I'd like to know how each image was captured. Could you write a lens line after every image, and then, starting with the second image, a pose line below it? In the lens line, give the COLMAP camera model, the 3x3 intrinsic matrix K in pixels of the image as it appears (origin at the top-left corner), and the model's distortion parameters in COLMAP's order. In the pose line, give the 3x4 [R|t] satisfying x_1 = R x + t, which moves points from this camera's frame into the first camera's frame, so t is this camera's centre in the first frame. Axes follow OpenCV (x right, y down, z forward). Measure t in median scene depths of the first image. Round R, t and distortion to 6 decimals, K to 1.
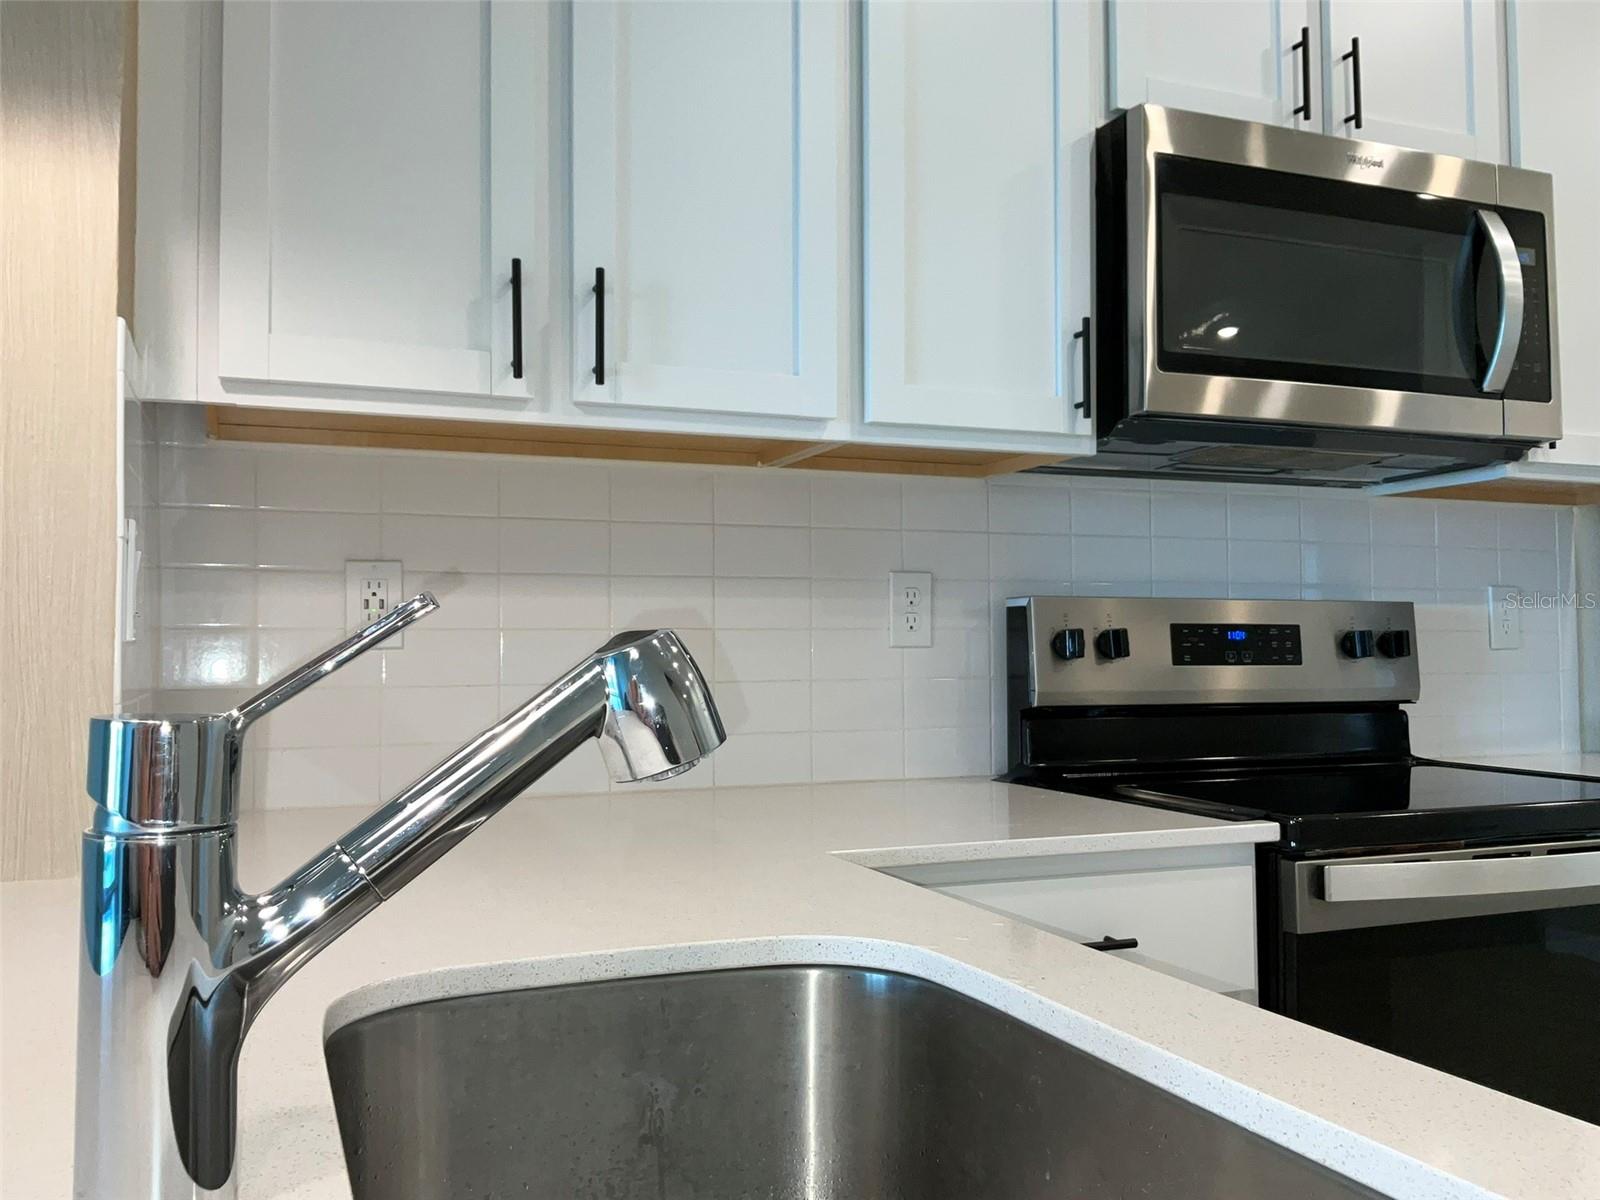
lens RADIAL K [[1381.6, 0, 791.1], [0, 1381.6, 597.8], [0, 0, 1]] dist [0.010511, -0.024992]
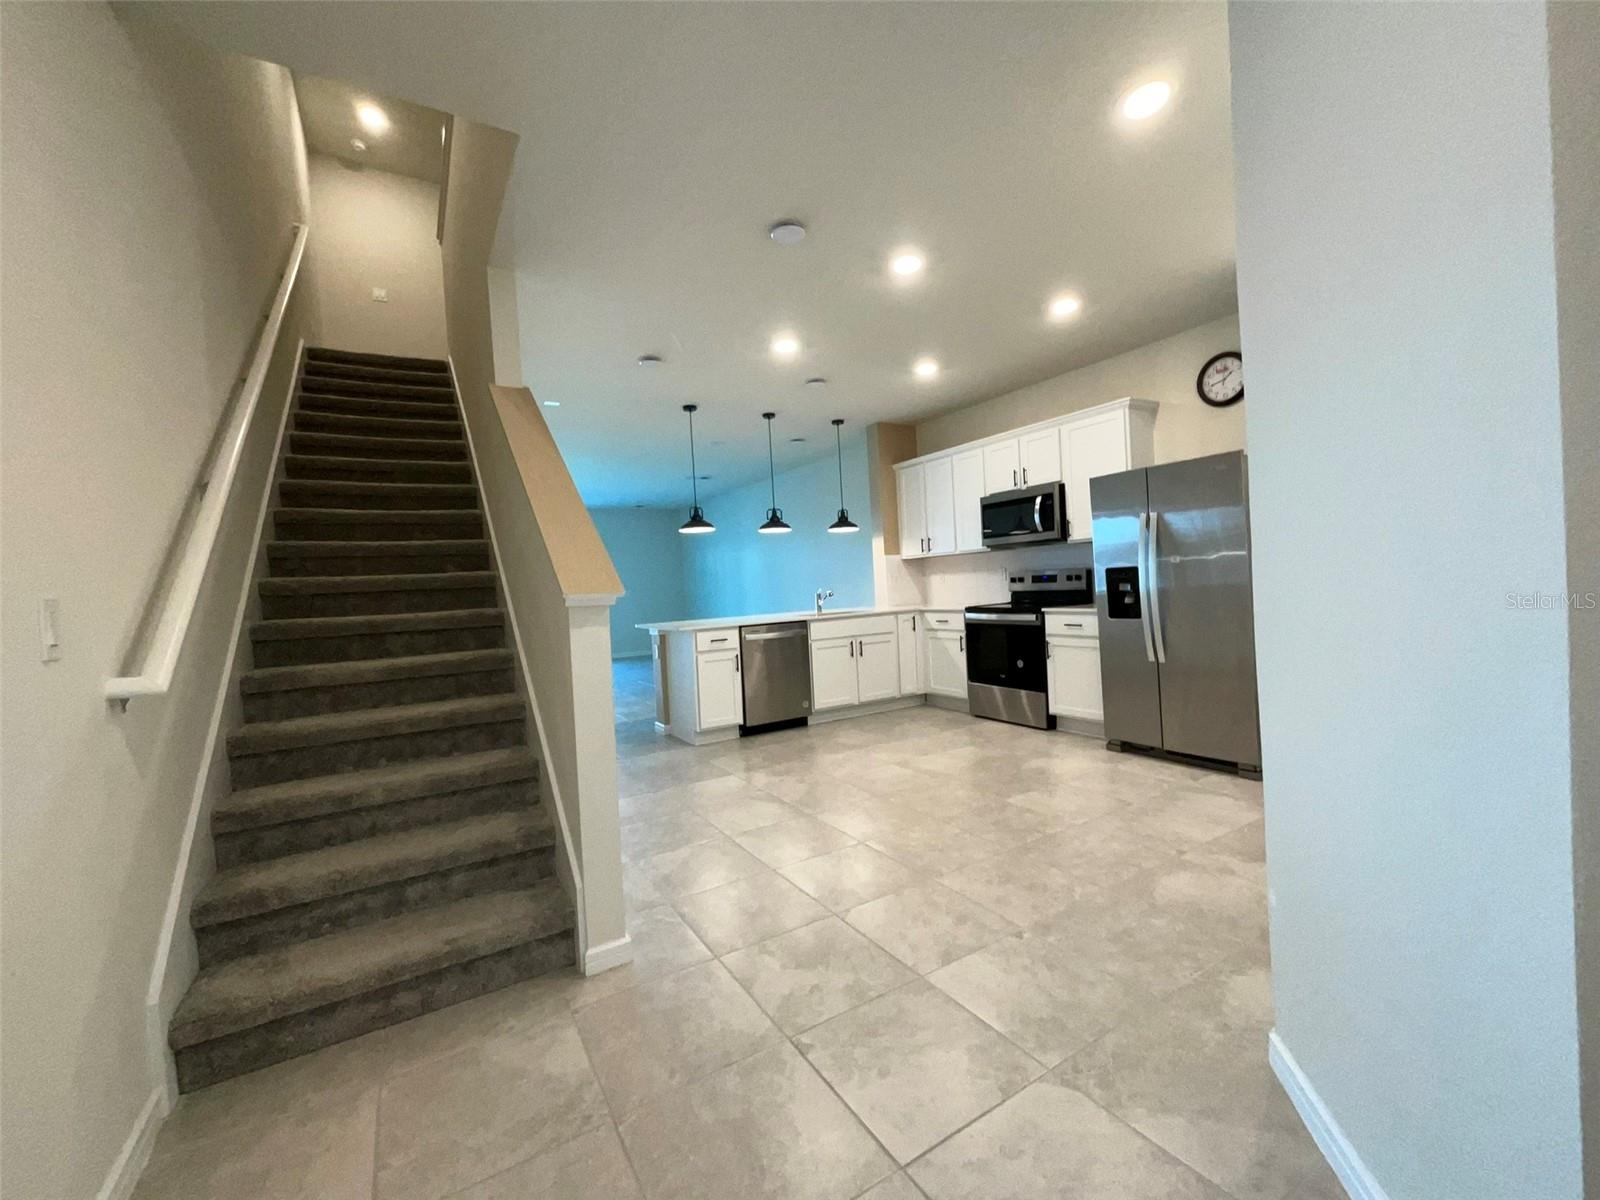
lens RADIAL K [[656.2, 0, 797.2], [0, 656.2, 594.9], [0, 0, 1]] dist [-0.003111, 0.000112]
pose [[0.157761, 0.009258, -0.987434, 2.789477], [0.085610, 0.996063, 0.023017, -0.044646], [0.983759, -0.088166, 0.156347, -0.310196]]
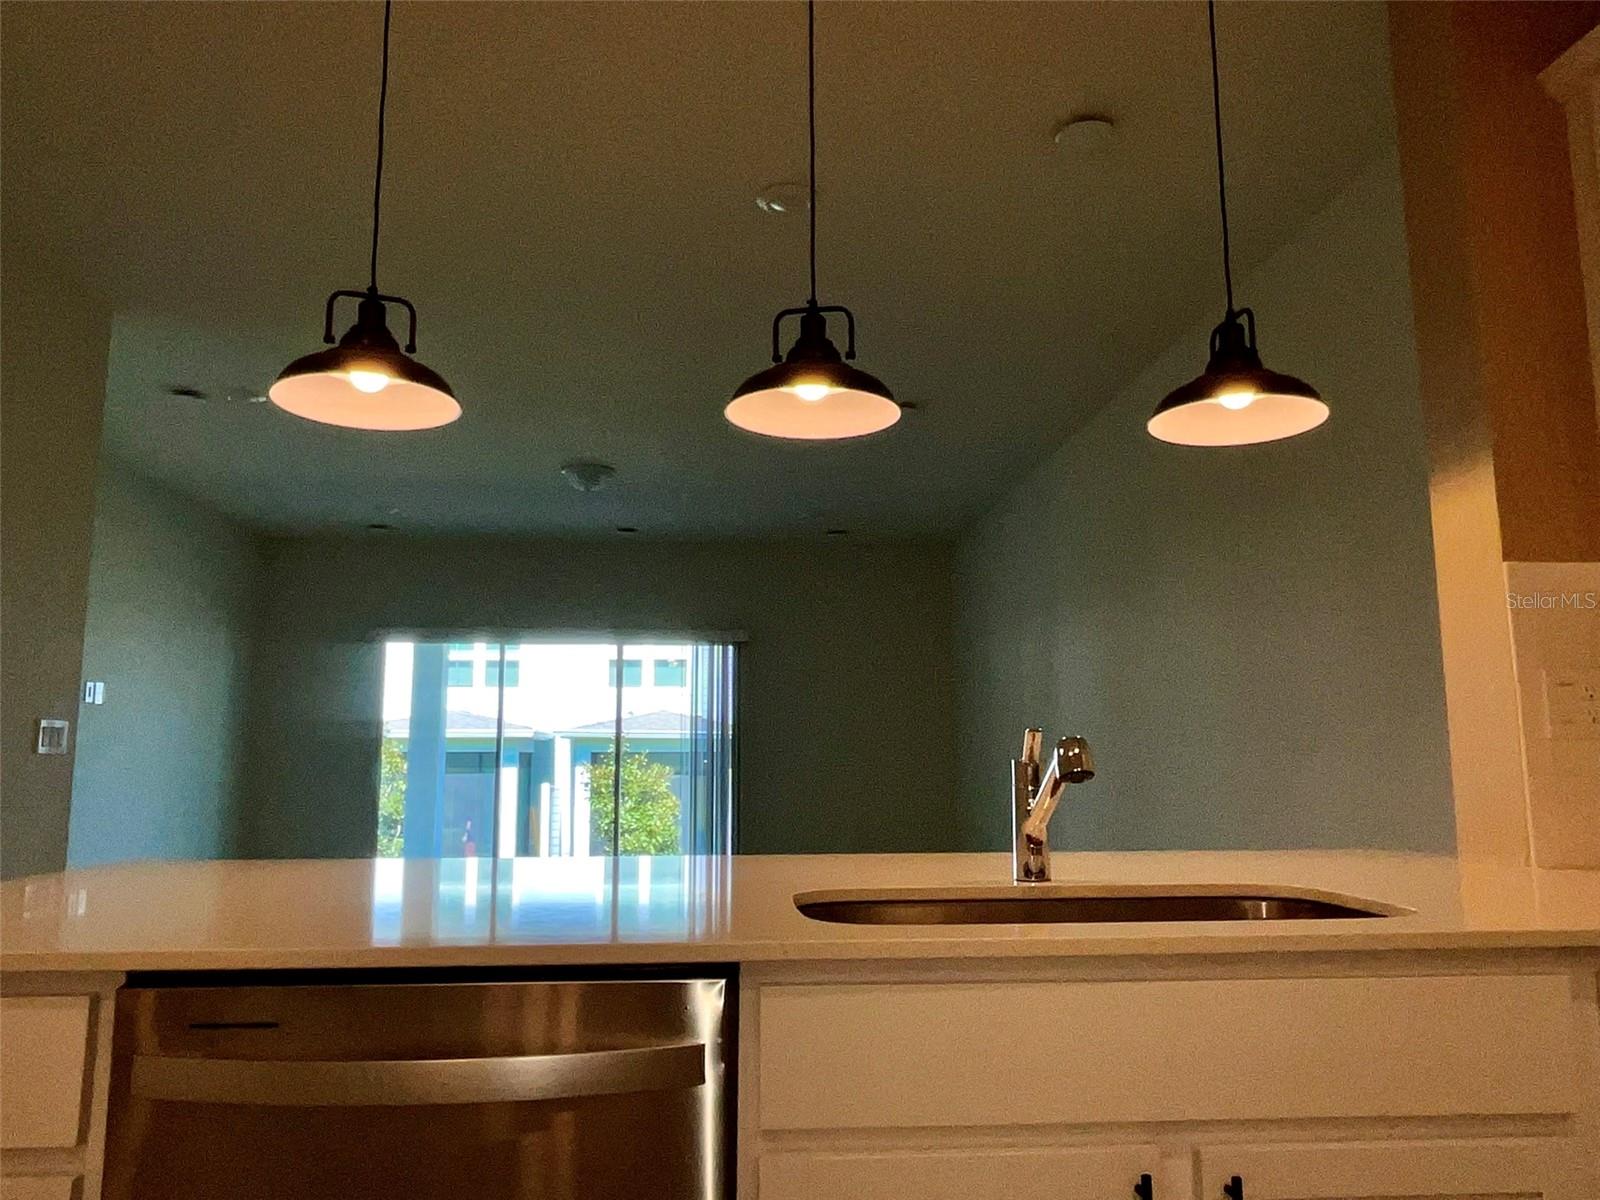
lens RADIAL K [[1156.0, 0, 810.8], [0, 1156.0, 605.2], [0, 0, 1]] dist [-0.000461, -0.008178]
pose [[-0.289803, -0.124618, -0.948939, 0.789897], [0.032289, 0.989650, -0.139825, 0.021804], [0.956542, -0.071162, -0.282780, 0.337919]]
